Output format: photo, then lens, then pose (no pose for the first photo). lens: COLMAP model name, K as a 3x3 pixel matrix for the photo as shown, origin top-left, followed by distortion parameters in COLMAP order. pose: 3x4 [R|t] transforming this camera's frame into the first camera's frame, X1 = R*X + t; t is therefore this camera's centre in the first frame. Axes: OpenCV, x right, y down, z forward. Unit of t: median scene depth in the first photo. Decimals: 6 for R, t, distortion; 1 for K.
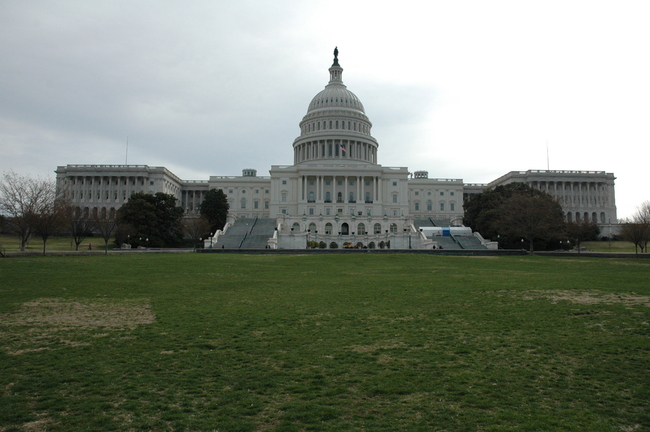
lens RADIAL K [[506.6, 0, 325.9], [0, 506.6, 193.7], [0, 0, 1]] dist [-0.130956, 0.012298]
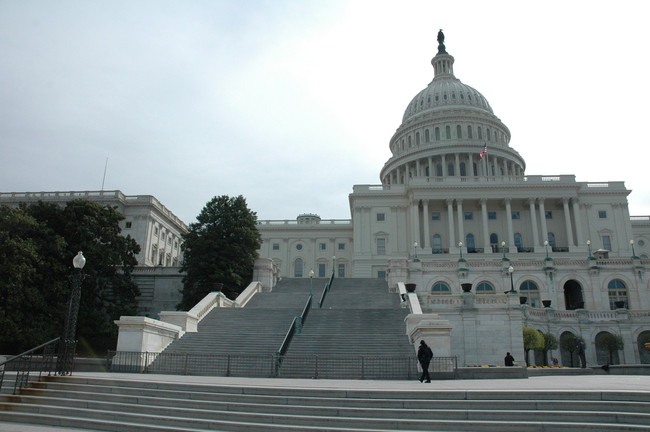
lens RADIAL K [[506.6, 0, 325.9], [0, 506.6, 193.7], [0, 0, 1]] dist [-0.130956, 0.012298]
pose [[0.994093, -0.026736, -0.105183, -0.082001], [0.005536, 0.980409, -0.196892, 0.052283], [0.108386, 0.195147, 0.974767, 0.501551]]
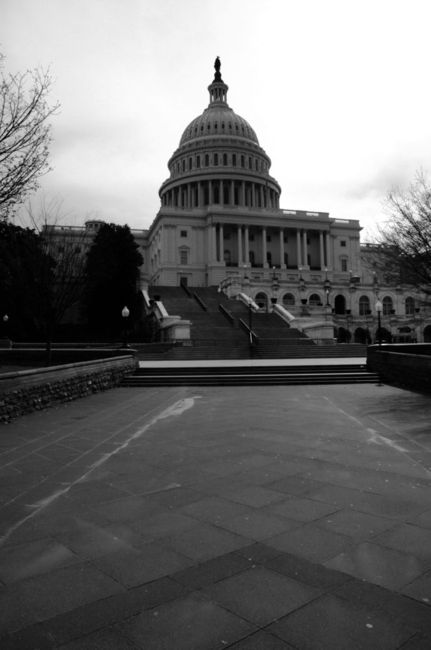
lens RADIAL K [[506.6, 0, 215.5], [0, 506.6, 325.0], [0, 0, 1]] dist [-0.130956, 0.012298]
pose [[0.967752, -0.002699, 0.251892, -0.198279], [-0.017183, 0.996907, 0.076695, 0.040368], [-0.251319, -0.078550, 0.964712, 0.385605]]
